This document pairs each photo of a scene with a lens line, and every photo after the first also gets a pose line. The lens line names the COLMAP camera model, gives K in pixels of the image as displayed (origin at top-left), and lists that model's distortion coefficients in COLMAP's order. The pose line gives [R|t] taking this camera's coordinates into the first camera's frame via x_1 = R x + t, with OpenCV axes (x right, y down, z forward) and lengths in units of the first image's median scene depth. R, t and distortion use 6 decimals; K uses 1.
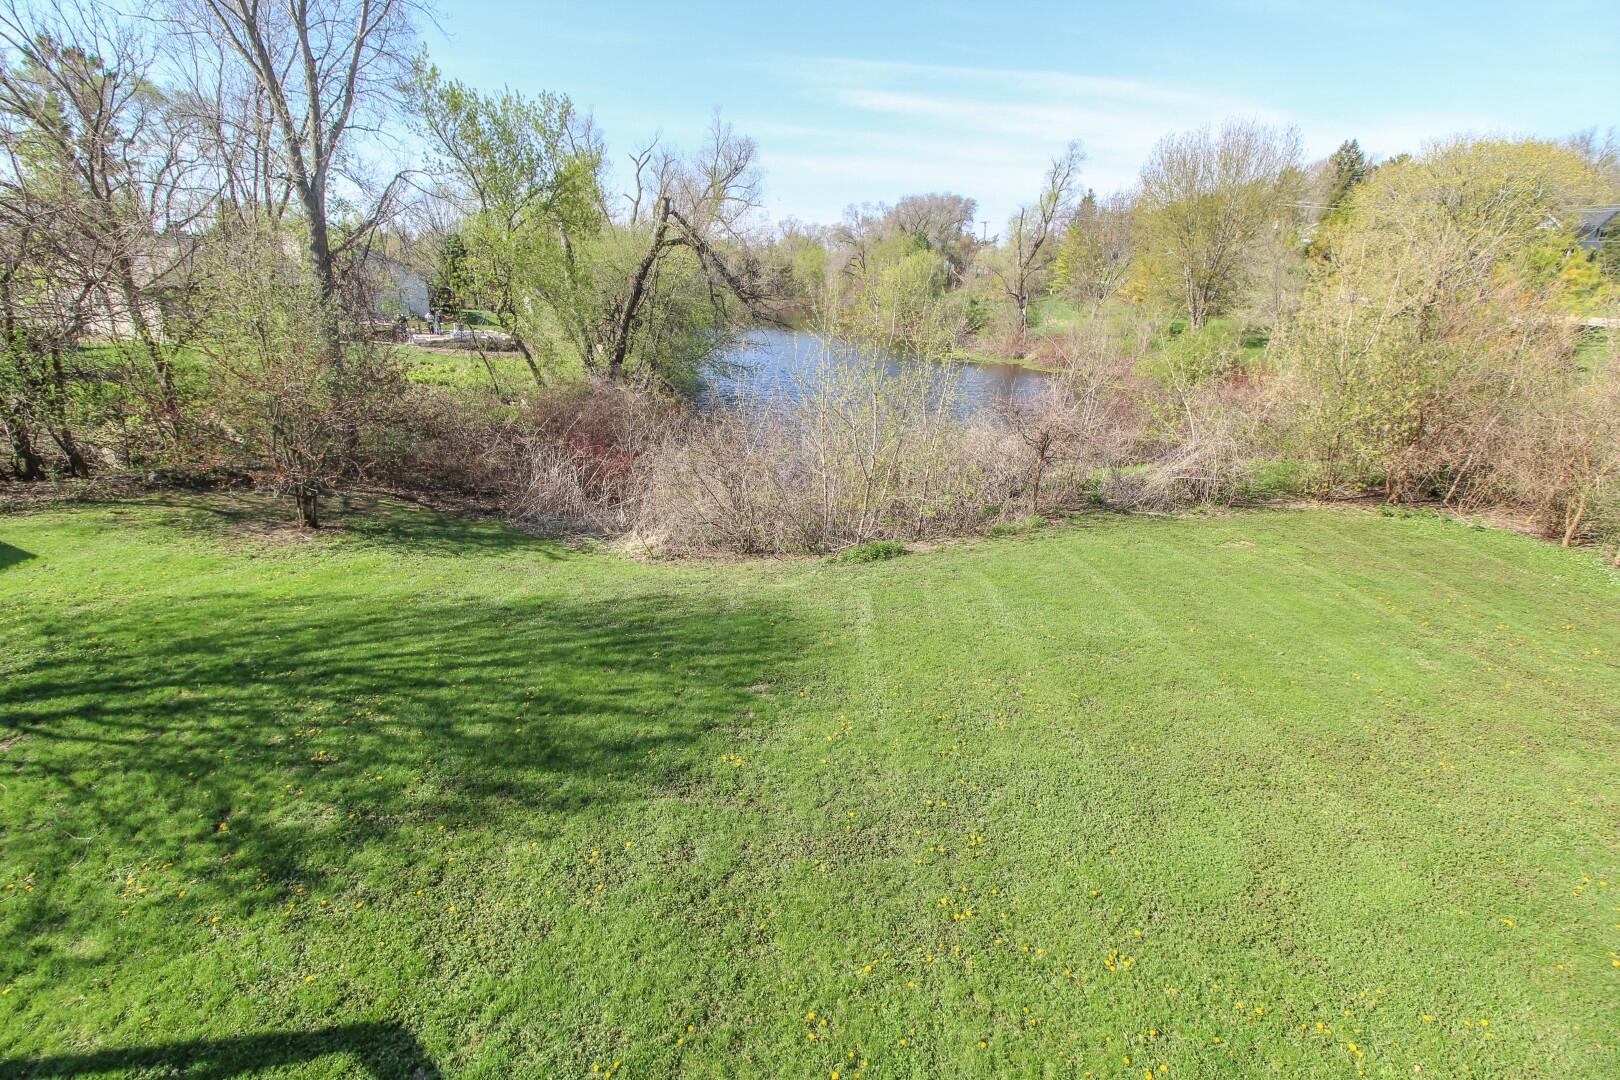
lens RADIAL K [[760.4, 0, 813.8], [0, 760.4, 539.5], [0, 0, 1]] dist [-0.018615, -0.005235]
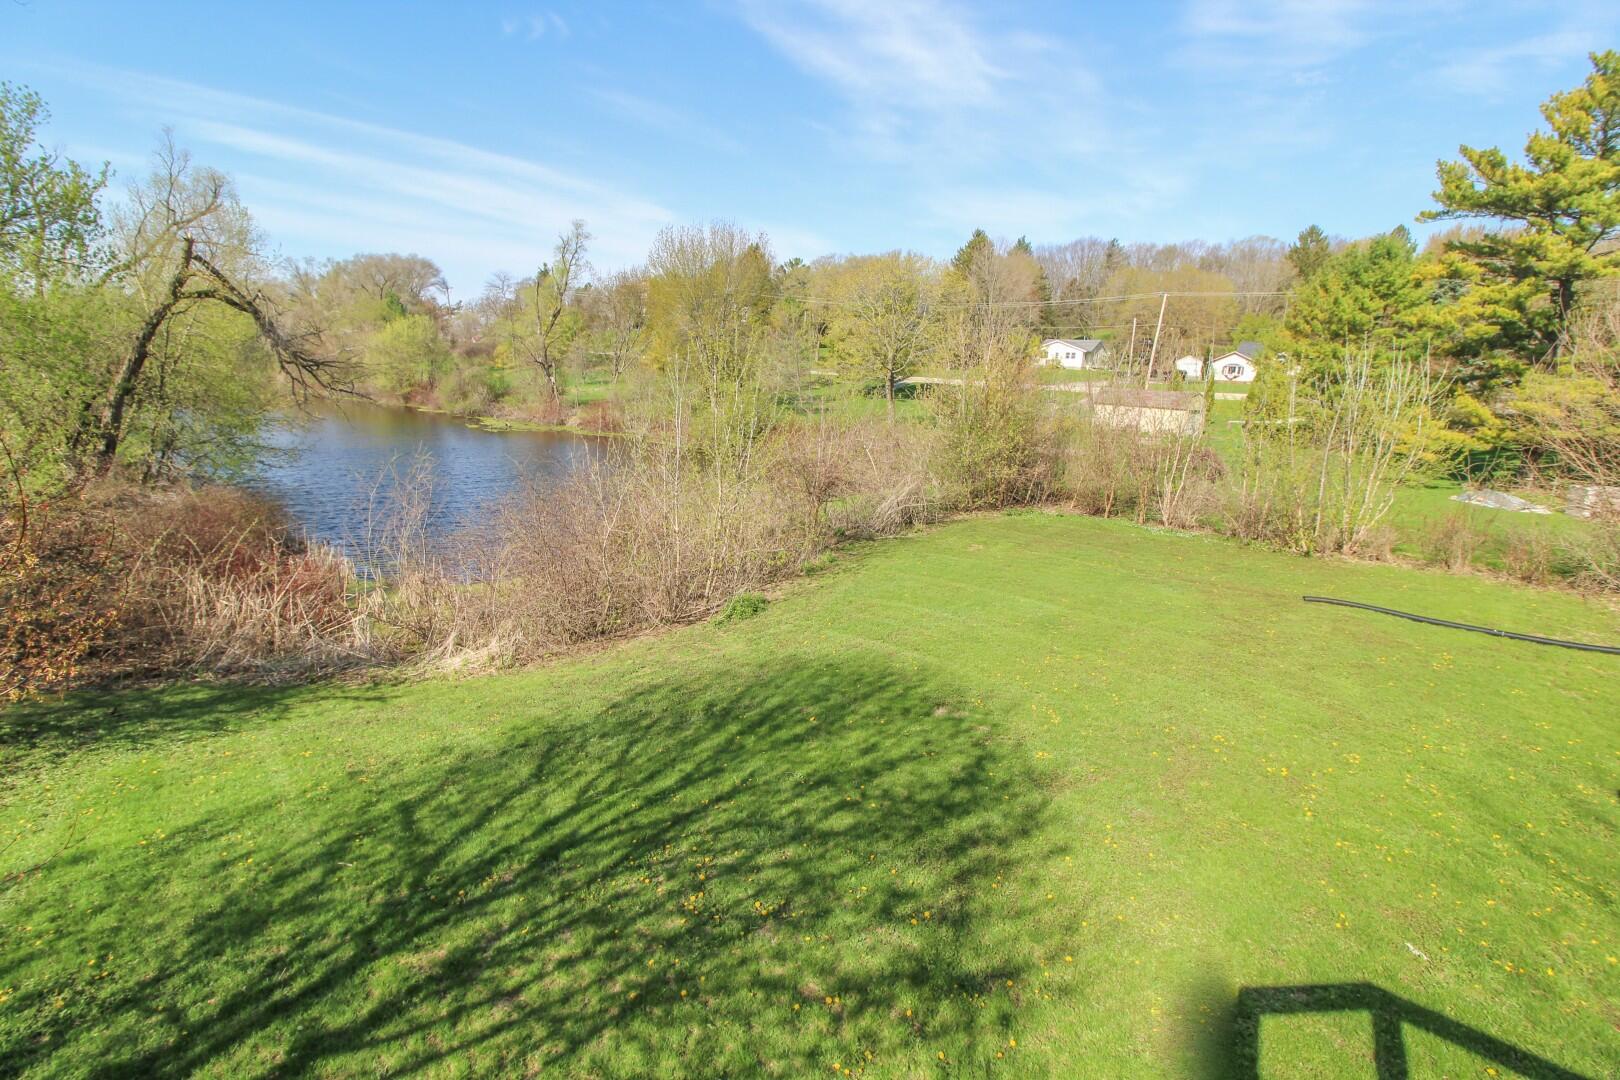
lens RADIAL K [[760.4, 0, 811.1], [0, 760.4, 542.2], [0, 0, 1]] dist [-0.018615, -0.005235]
pose [[0.755595, -0.140089, 0.639883, -0.237925], [0.190181, 0.981702, -0.009649, -0.020183], [-0.626823, 0.128984, 0.768411, 0.059366]]
